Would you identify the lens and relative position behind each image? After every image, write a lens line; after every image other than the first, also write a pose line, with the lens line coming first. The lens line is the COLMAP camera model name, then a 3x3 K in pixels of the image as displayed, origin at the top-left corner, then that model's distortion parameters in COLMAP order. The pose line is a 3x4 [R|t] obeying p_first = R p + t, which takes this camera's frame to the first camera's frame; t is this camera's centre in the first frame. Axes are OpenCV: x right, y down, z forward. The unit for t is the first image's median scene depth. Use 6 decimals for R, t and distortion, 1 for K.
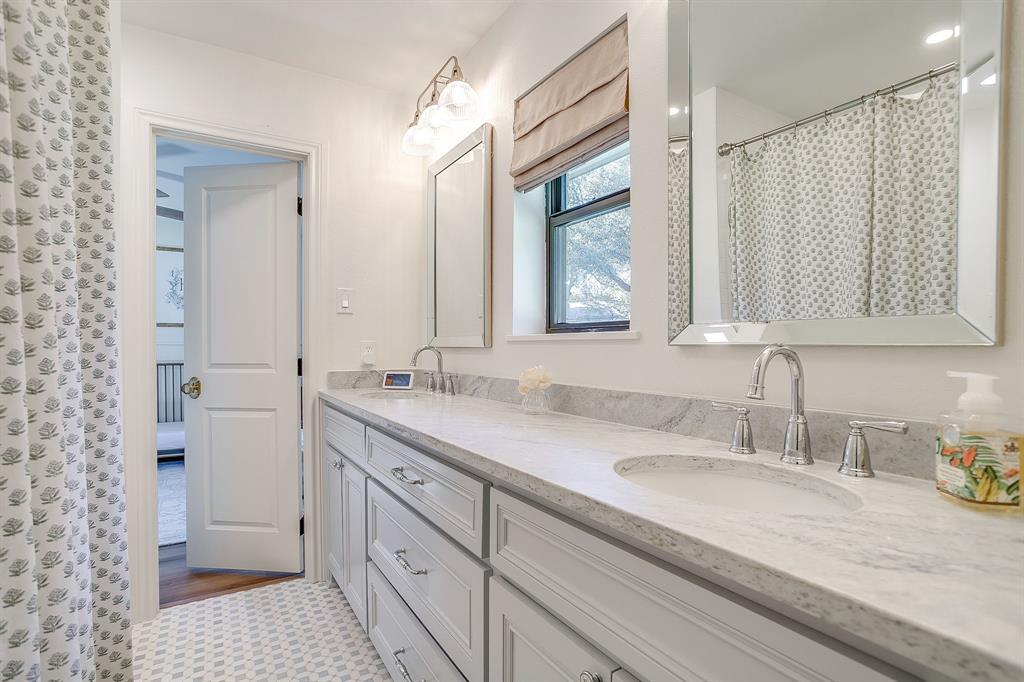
lens RADIAL K [[499.6, 0, 509.5], [0, 499.6, 340.9], [0, 0, 1]] dist [-0.047667, 0.020978]
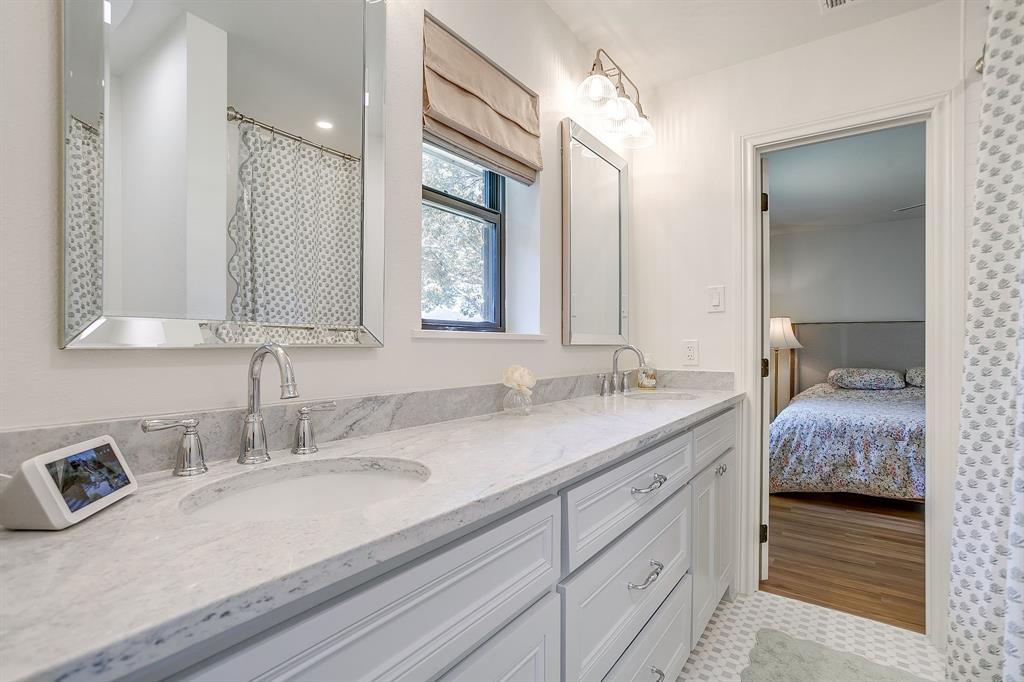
lens RADIAL K [[499.6, 0, 509.5], [0, 499.6, 340.9], [0, 0, 1]] dist [-0.047667, 0.020978]
pose [[-0.394162, 0.012752, 0.918952, -0.866868], [-0.009528, 0.999793, -0.017961, 0.019800], [-0.918991, -0.015836, -0.393960, 1.443769]]
